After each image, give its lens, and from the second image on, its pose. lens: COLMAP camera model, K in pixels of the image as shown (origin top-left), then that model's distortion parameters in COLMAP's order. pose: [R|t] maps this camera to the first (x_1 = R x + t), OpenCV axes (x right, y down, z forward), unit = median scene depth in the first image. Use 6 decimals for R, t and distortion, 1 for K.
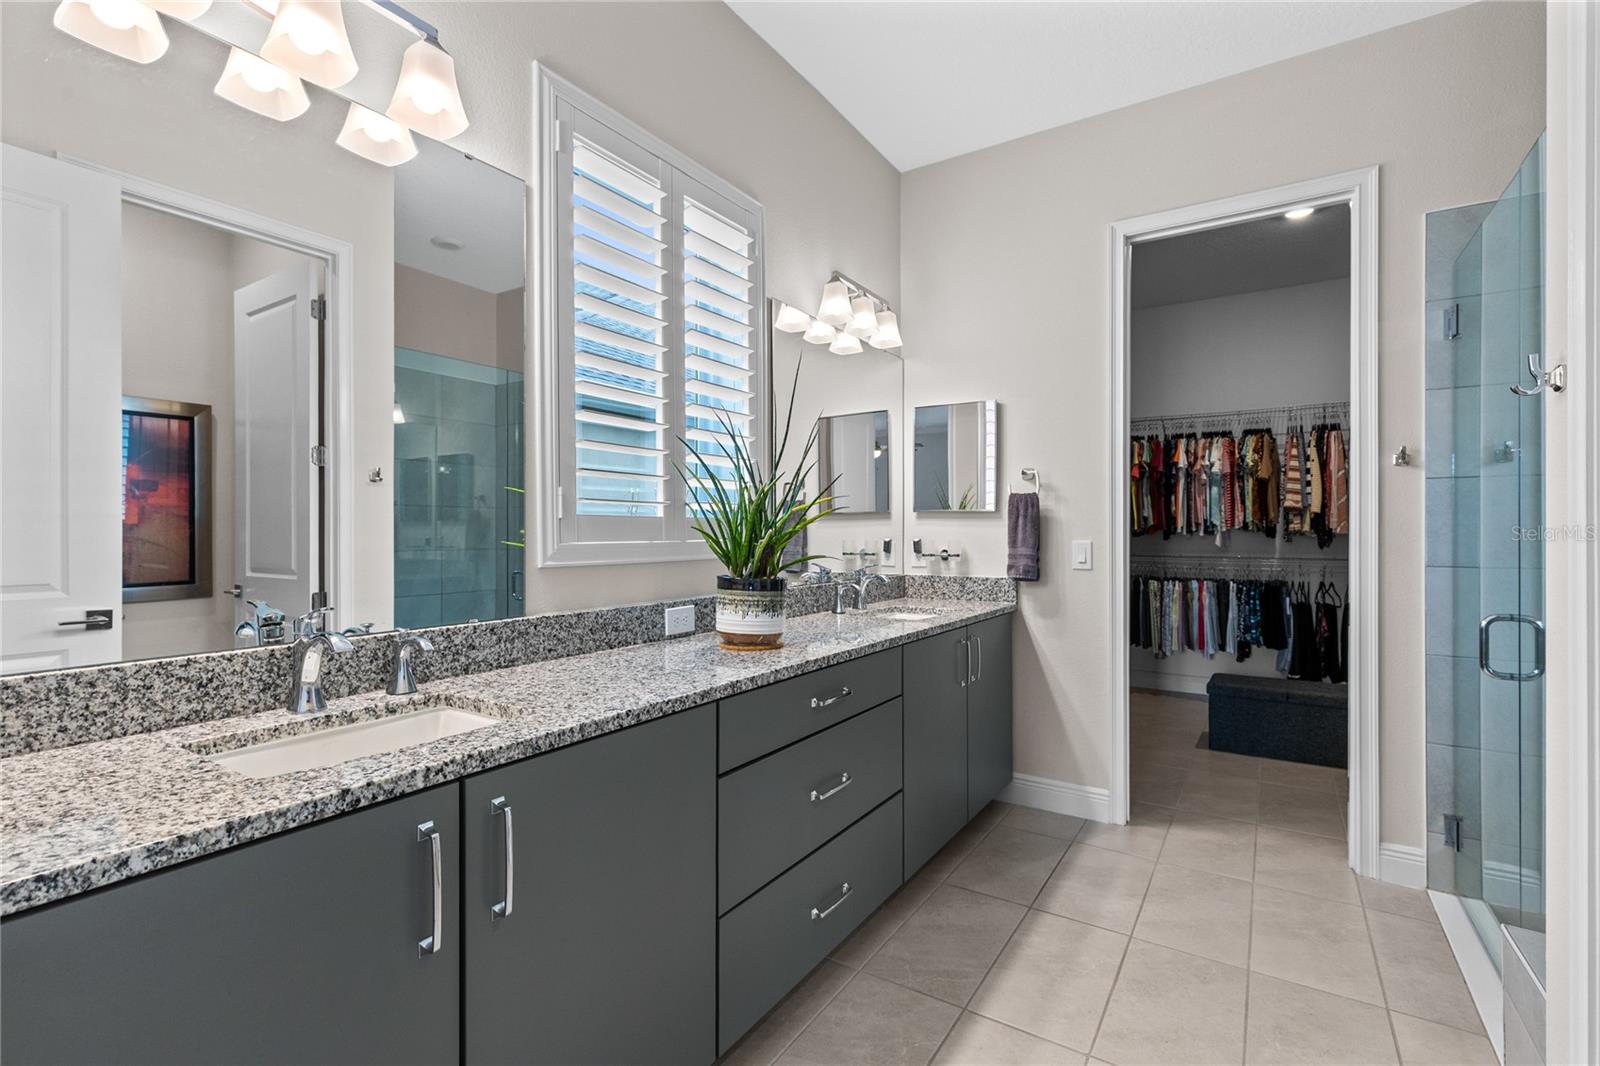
lens RADIAL K [[737.3, 0, 806.7], [0, 737.3, 539.5], [0, 0, 1]] dist [0.000748, -0.000162]
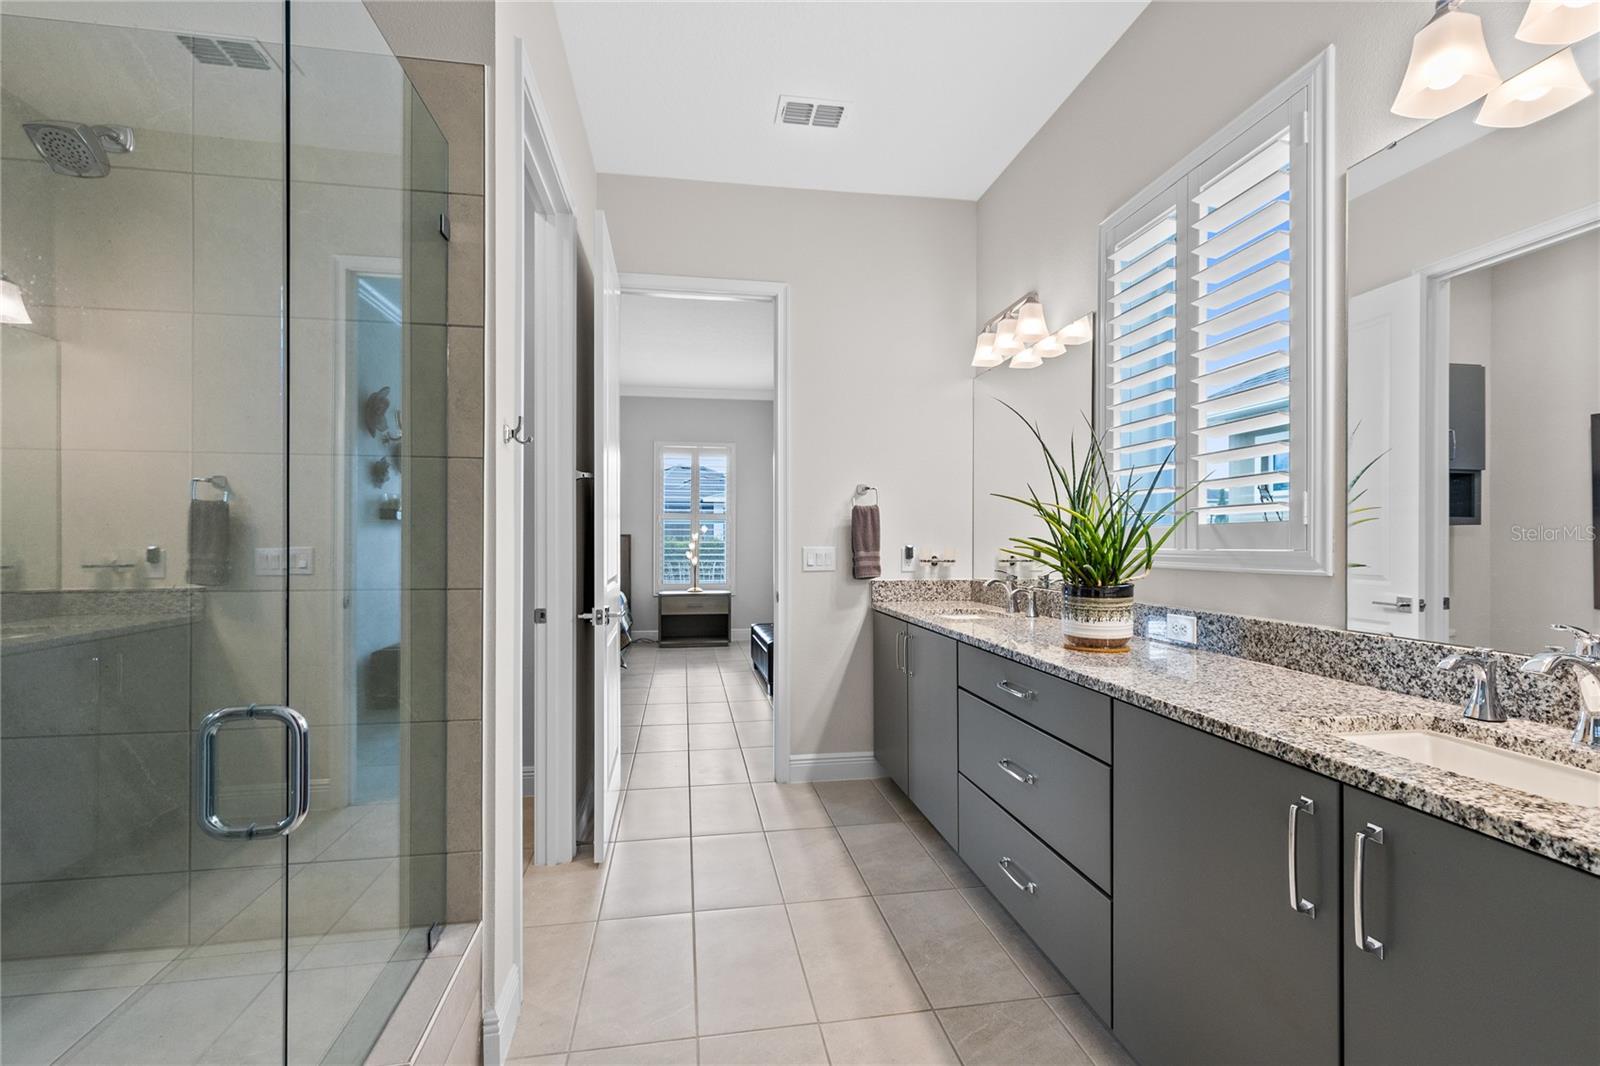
lens RADIAL K [[722.8, 0, 800.9], [0, 722.8, 545.2], [0, 0, 1]] dist [-0.002403, -0.000522]
pose [[-0.746473, 0.003533, -0.665407, 0.723628], [-0.001891, 0.999971, 0.007432, -0.008660], [0.665413, 0.006806, -0.746444, 1.158014]]
